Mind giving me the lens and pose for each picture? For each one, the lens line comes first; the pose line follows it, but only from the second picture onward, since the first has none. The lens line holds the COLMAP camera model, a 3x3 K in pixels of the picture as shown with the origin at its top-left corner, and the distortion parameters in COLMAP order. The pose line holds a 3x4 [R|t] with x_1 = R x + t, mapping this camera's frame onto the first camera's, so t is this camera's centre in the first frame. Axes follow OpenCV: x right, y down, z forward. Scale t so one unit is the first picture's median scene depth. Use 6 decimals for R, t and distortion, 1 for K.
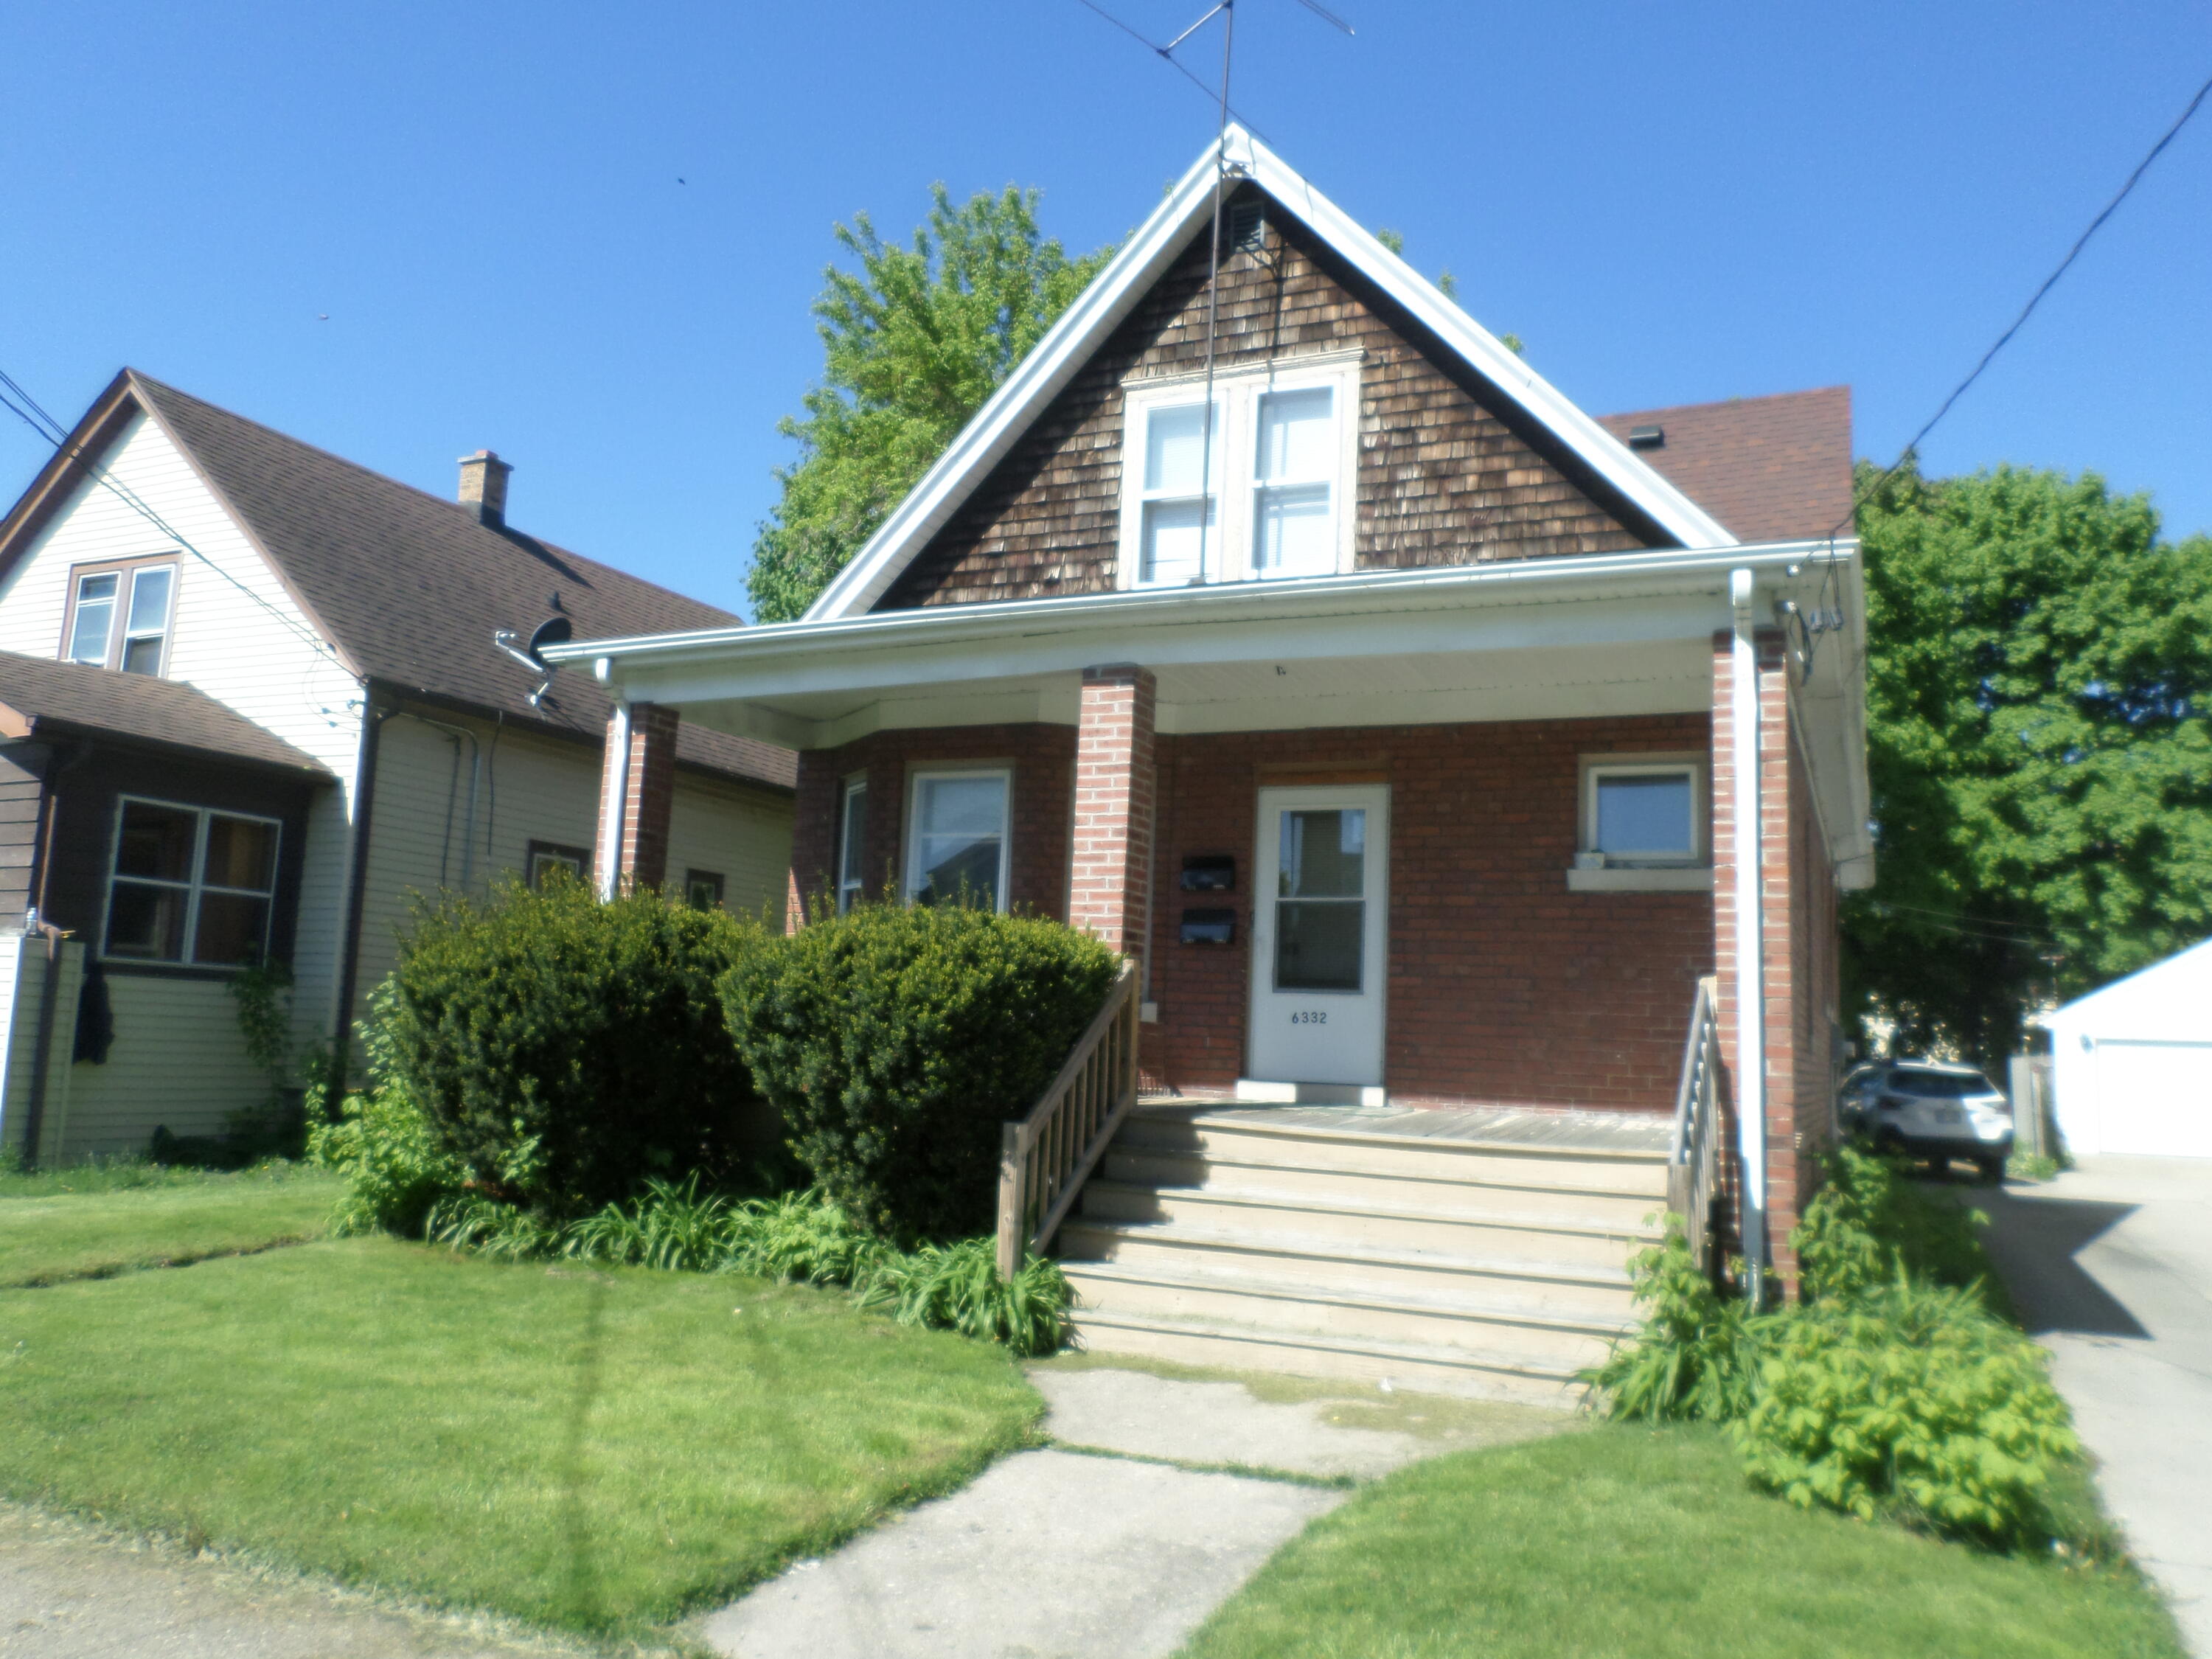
lens RADIAL K [[1683.1, 0, 1104.1], [0, 1683.1, 824.8], [0, 0, 1]] dist [-0.006300, -0.004963]
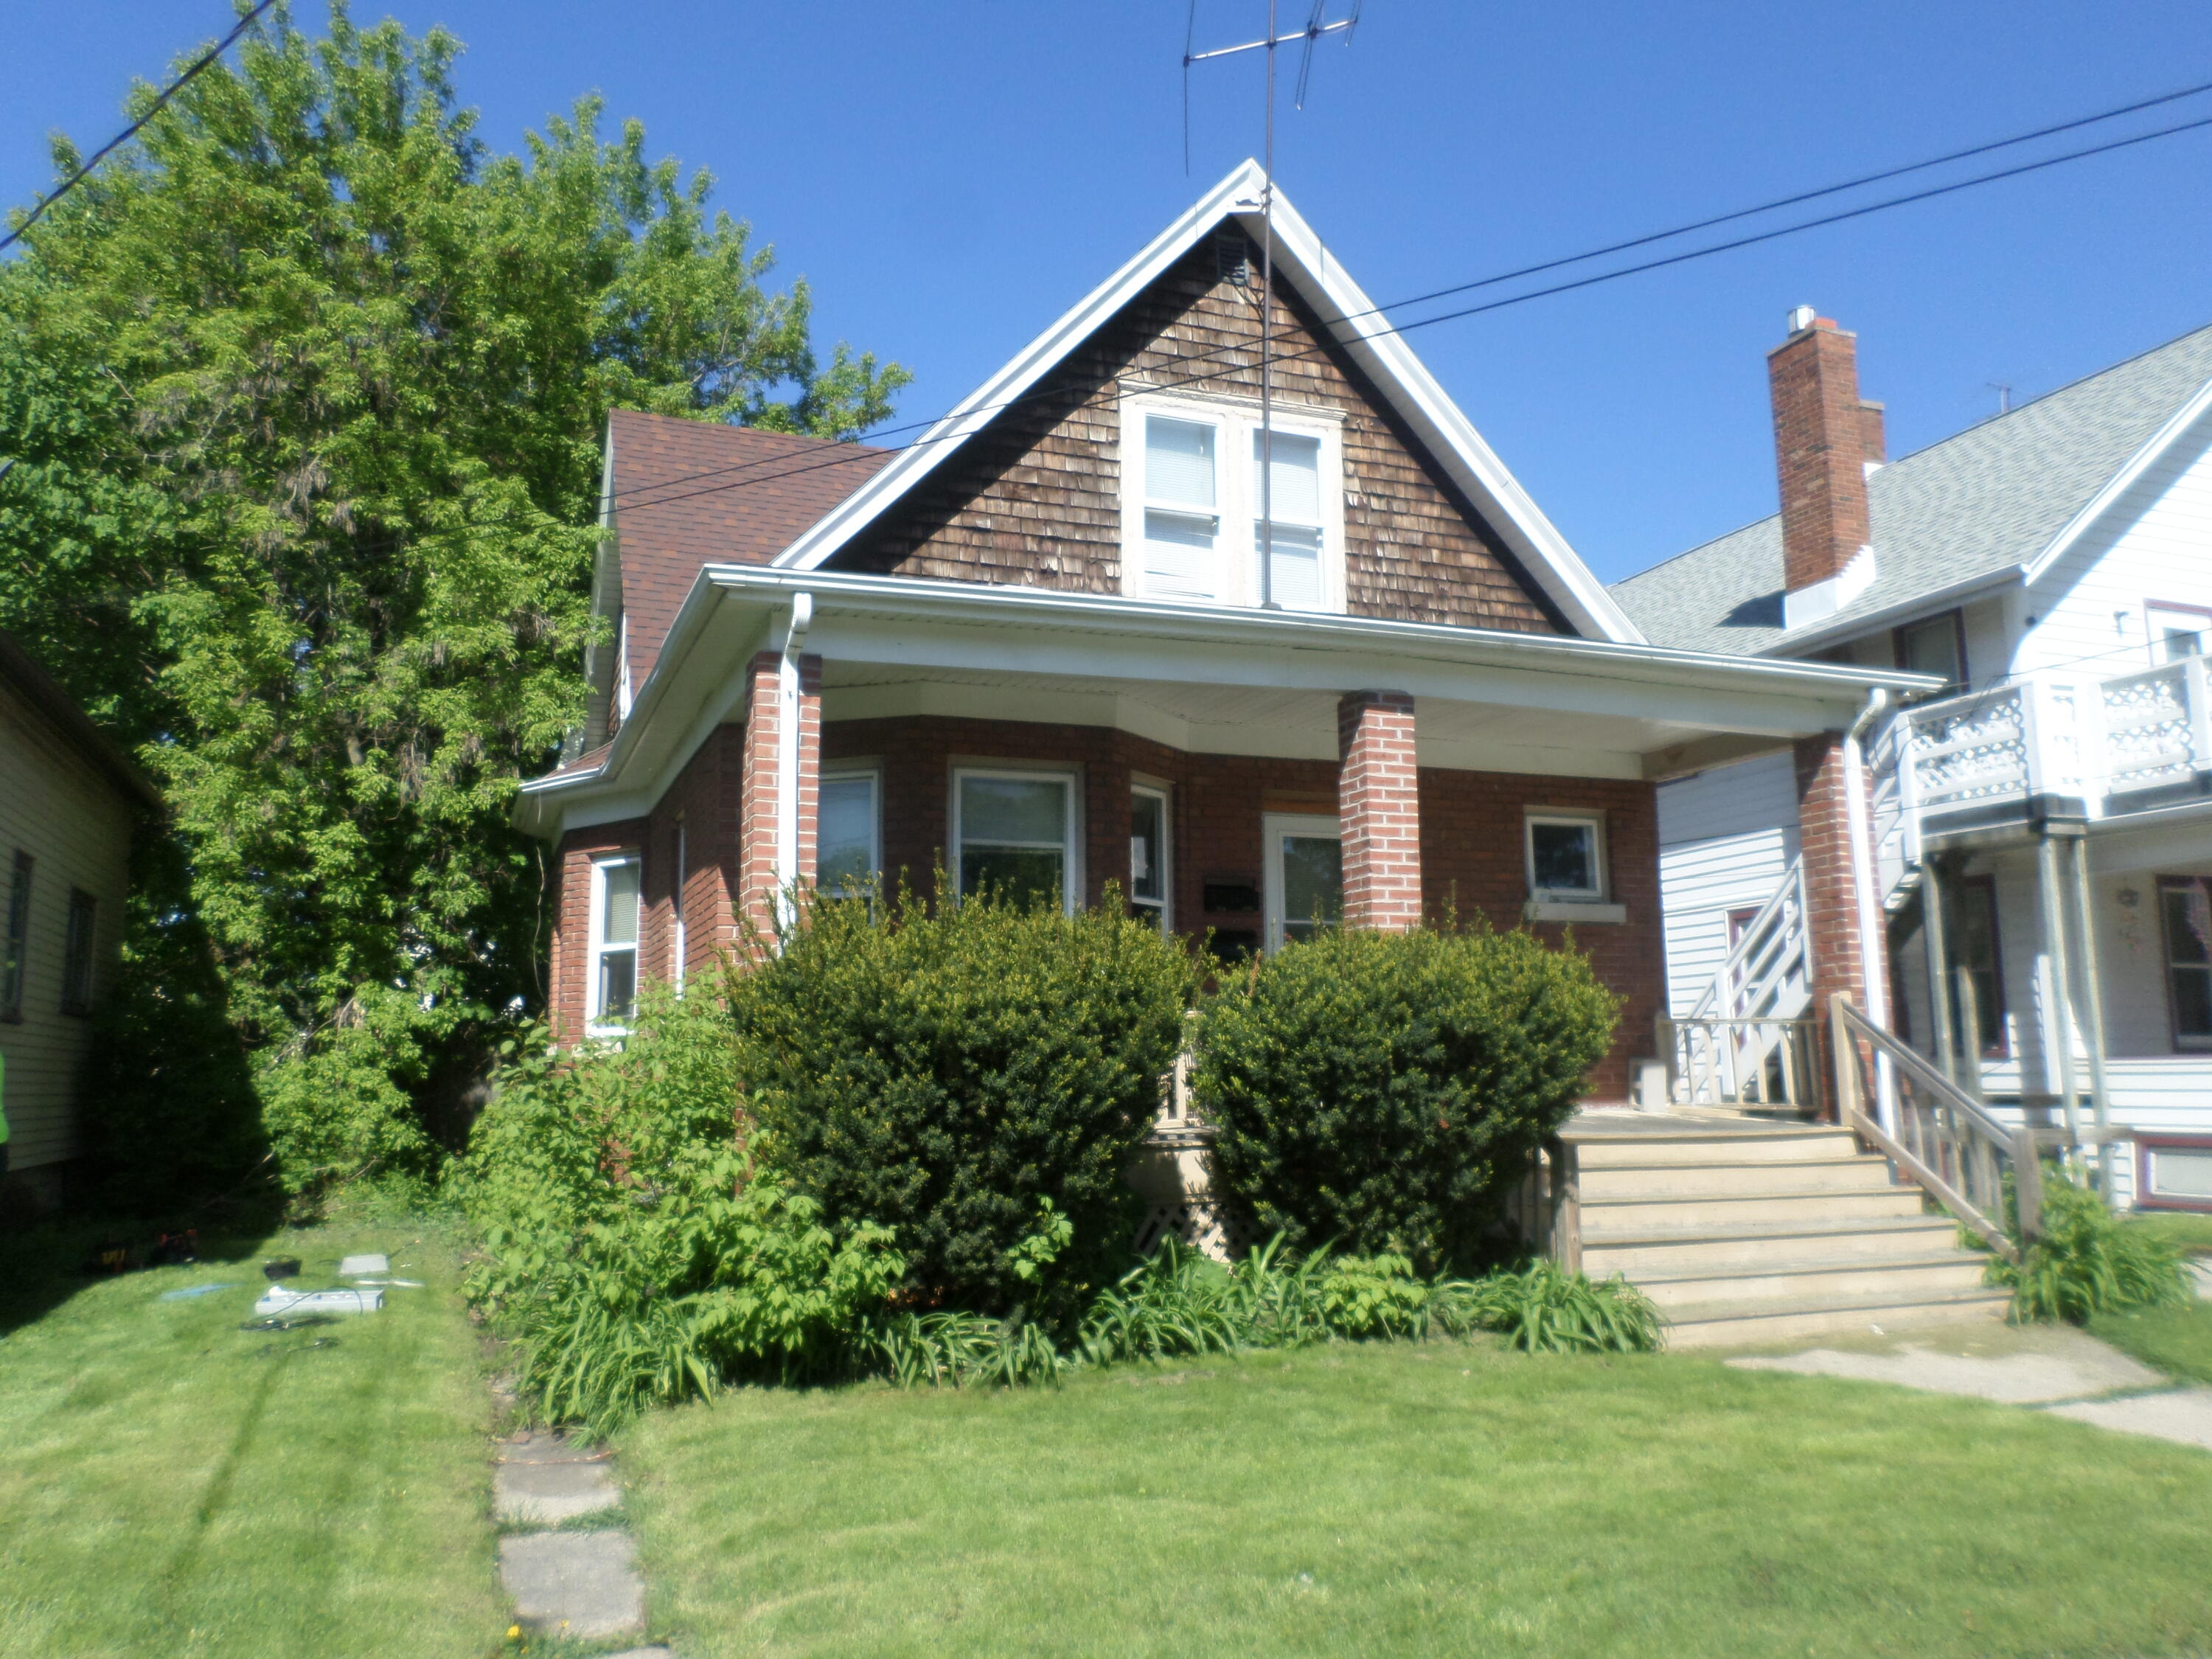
lens RADIAL K [[1683.1, 0, 1106.4], [0, 1683.1, 827.0], [0, 0, 1]] dist [-0.006300, -0.004963]
pose [[0.702286, 0.055359, 0.709739, -0.807091], [-0.054601, 0.998224, -0.023832, 0.019555], [-0.709798, -0.022015, 0.704062, 0.393028]]
